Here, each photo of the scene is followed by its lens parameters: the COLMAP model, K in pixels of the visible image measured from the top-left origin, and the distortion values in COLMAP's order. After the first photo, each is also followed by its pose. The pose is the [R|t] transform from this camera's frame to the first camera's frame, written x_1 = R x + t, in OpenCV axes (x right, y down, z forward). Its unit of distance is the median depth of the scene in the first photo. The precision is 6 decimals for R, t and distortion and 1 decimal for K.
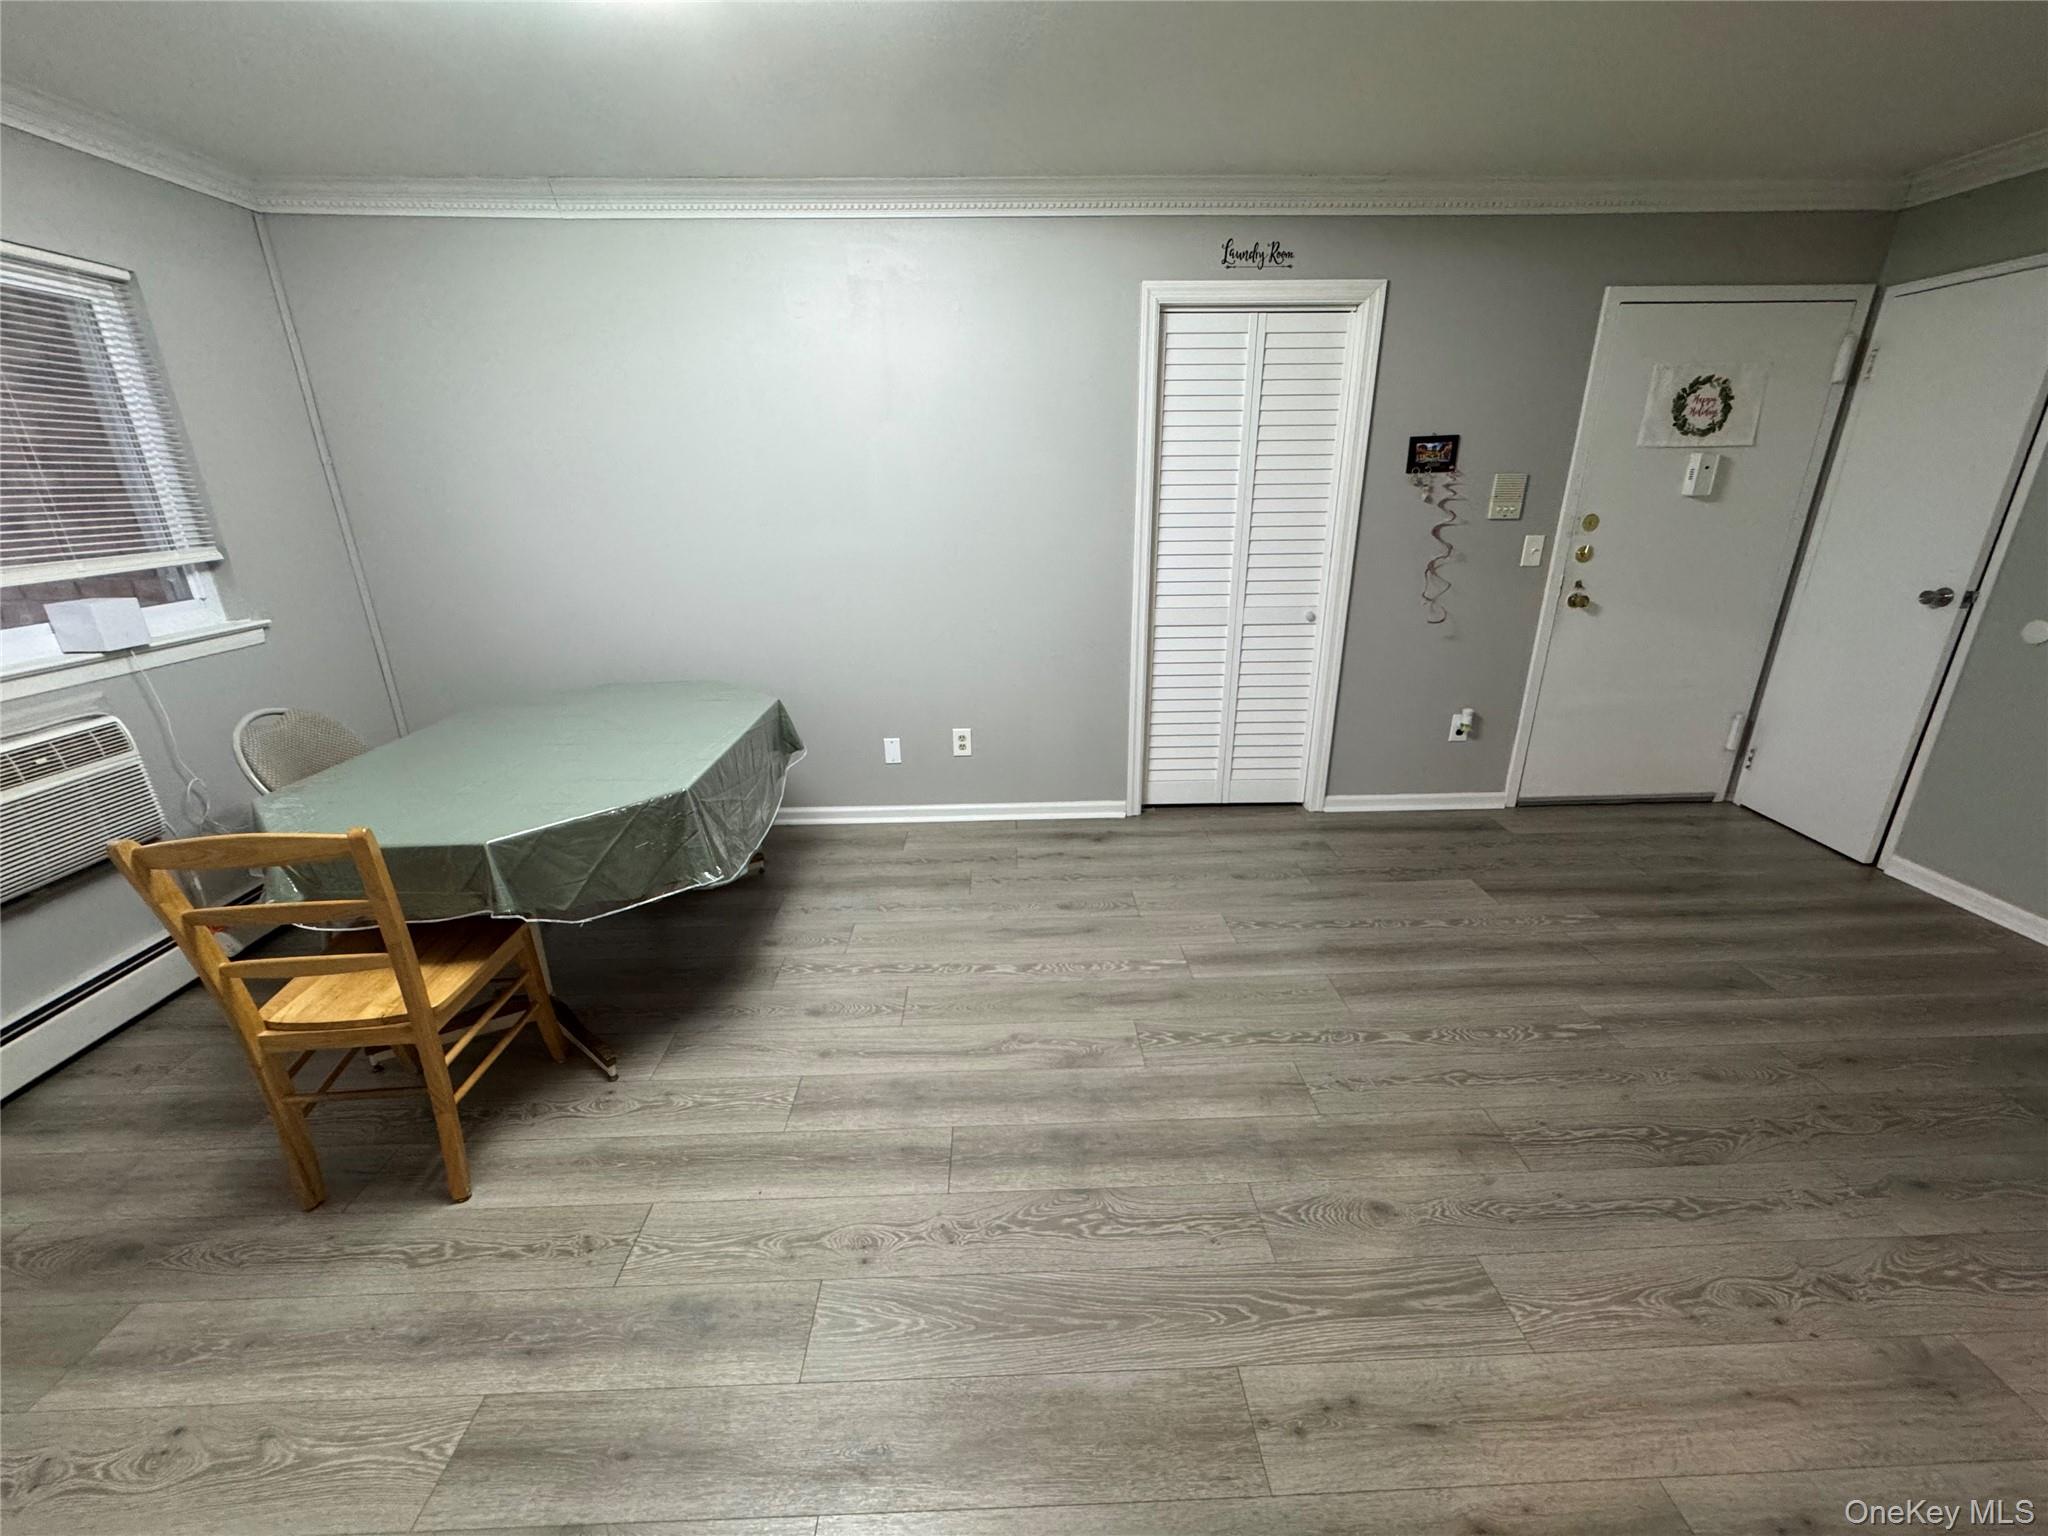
lens RADIAL K [[816.7, 0, 1026.0], [0, 816.7, 770.1], [0, 0, 1]] dist [-0.003599, 0.001054]
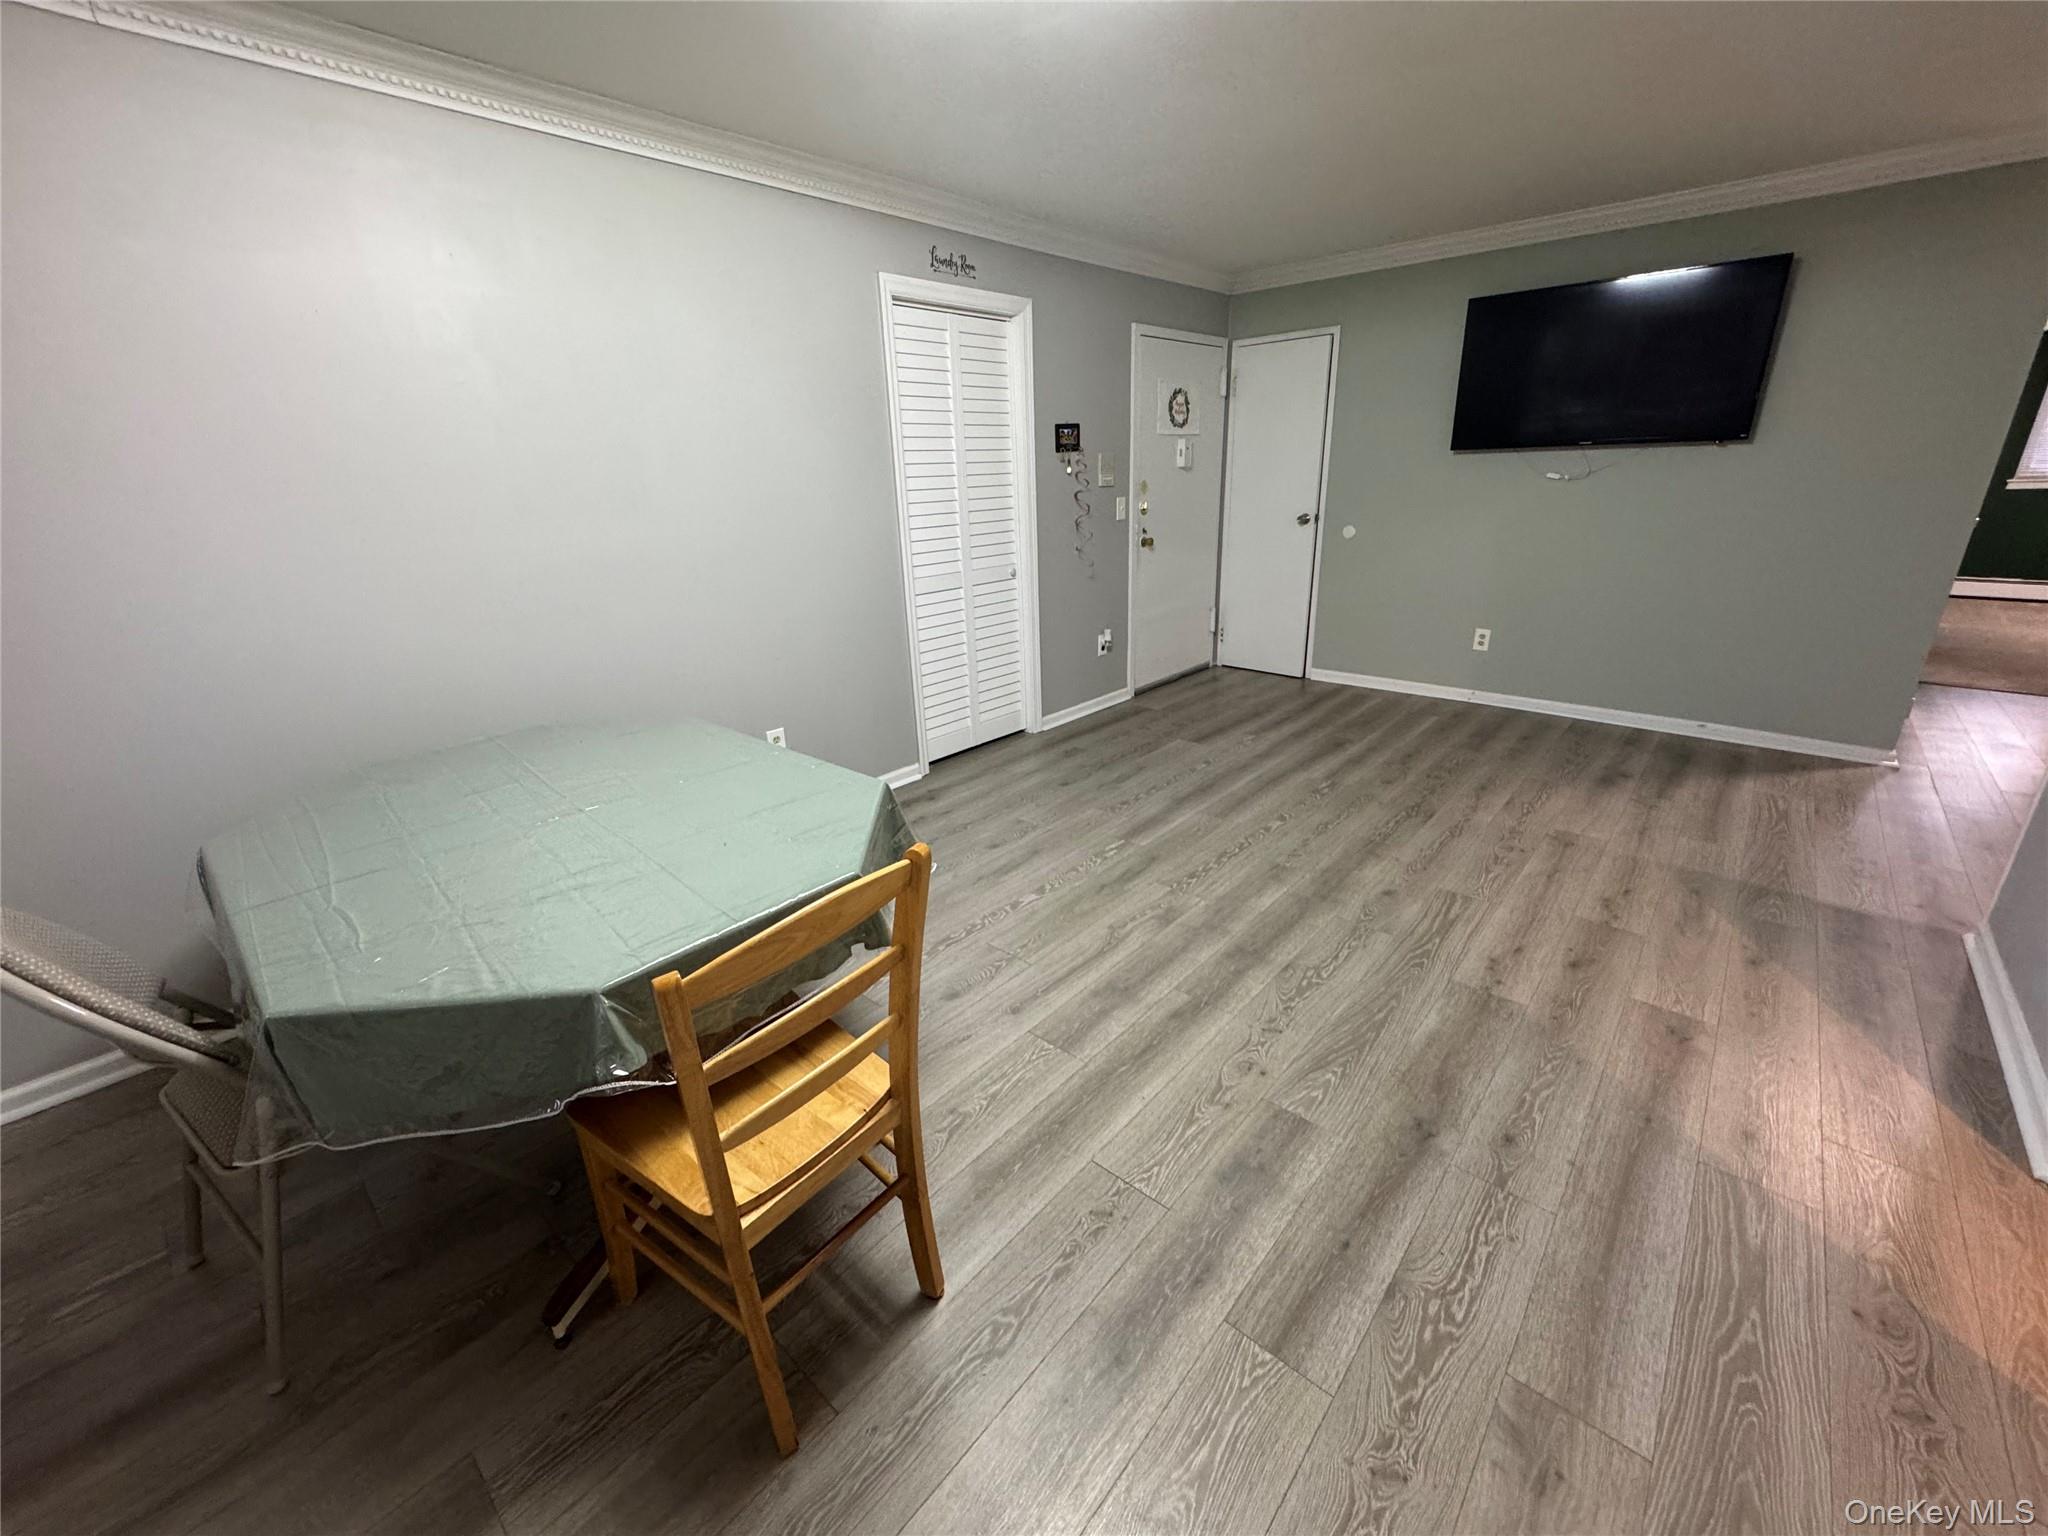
lens RADIAL K [[816.7, 0, 1025.6], [0, 816.7, 770.3], [0, 0, 1]] dist [-0.003599, 0.001054]
pose [[0.688636, -0.262917, 0.675763, -0.602300], [0.269940, 0.957917, 0.097612, -0.023169], [-0.672988, 0.115197, 0.730628, 0.156883]]
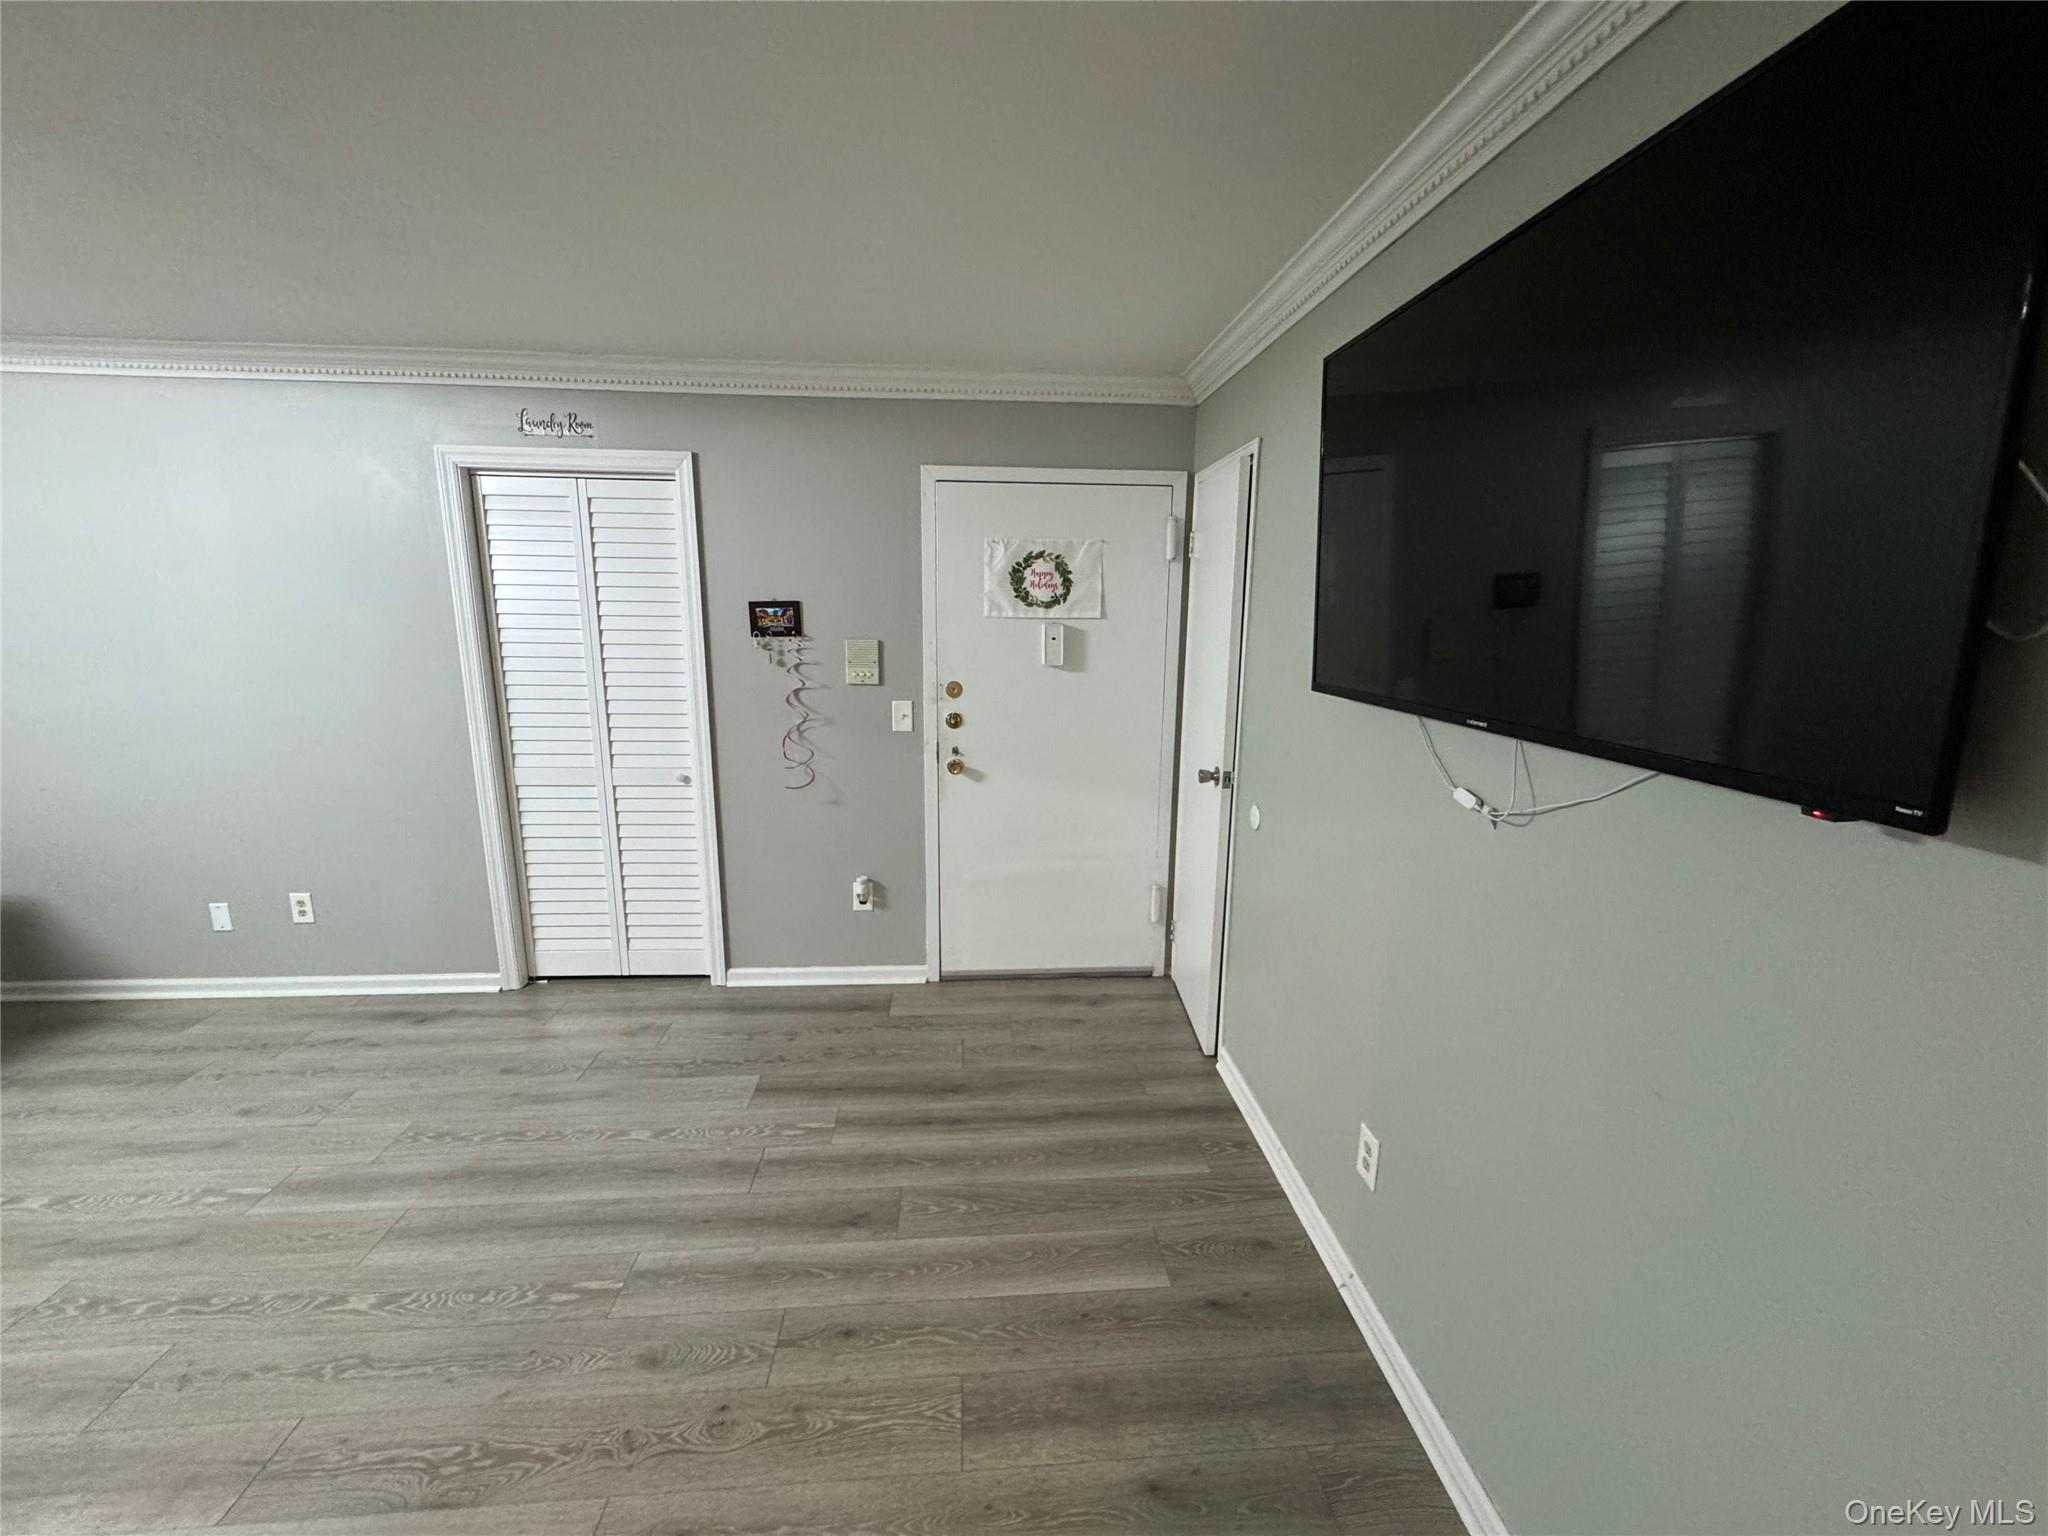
lens RADIAL K [[816.7, 0, 1026.0], [0, 816.7, 769.8], [0, 0, 1]] dist [-0.003599, 0.001054]
pose [[0.998679, 0.016453, 0.048681, 0.791390], [-0.009039, 0.988833, -0.148755, -0.068177], [-0.050585, 0.148118, 0.987675, 0.045972]]
